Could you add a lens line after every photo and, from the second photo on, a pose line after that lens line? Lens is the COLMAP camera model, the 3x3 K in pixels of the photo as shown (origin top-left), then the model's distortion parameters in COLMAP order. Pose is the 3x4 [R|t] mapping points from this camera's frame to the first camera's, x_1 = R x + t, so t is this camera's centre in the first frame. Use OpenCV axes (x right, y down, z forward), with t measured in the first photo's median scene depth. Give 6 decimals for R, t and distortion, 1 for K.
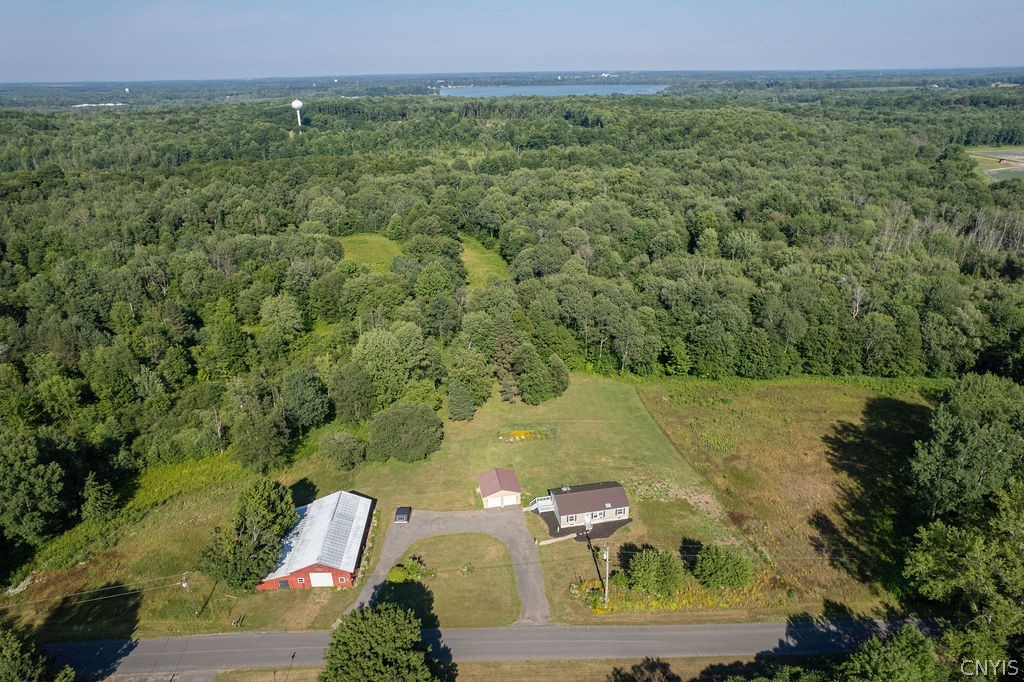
lens RADIAL K [[685.2, 0, 515.4], [0, 685.2, 340.5], [0, 0, 1]] dist [-0.089419, 0.095494]
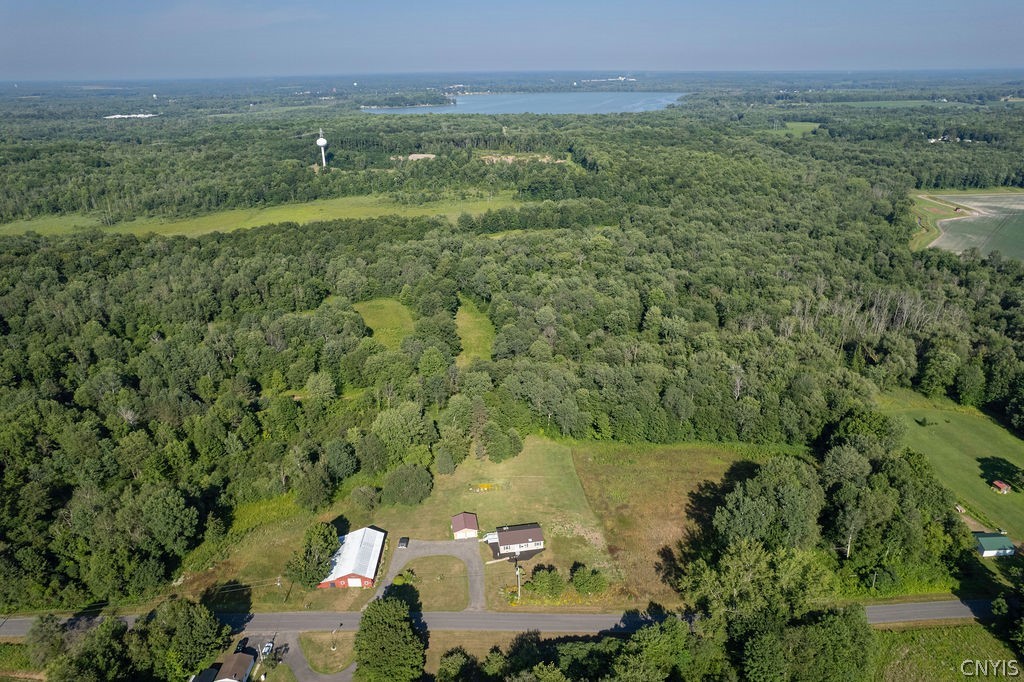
lens RADIAL K [[670.5, 0, 509.2], [0, 670.5, 346.7], [0, 0, 1]] dist [-0.078880, 0.074743]
pose [[0.999537, 0.012975, -0.027537, 0.100220], [-0.012866, 0.999909, 0.004144, -0.178564], [0.027589, -0.003787, 0.999612, -0.465219]]
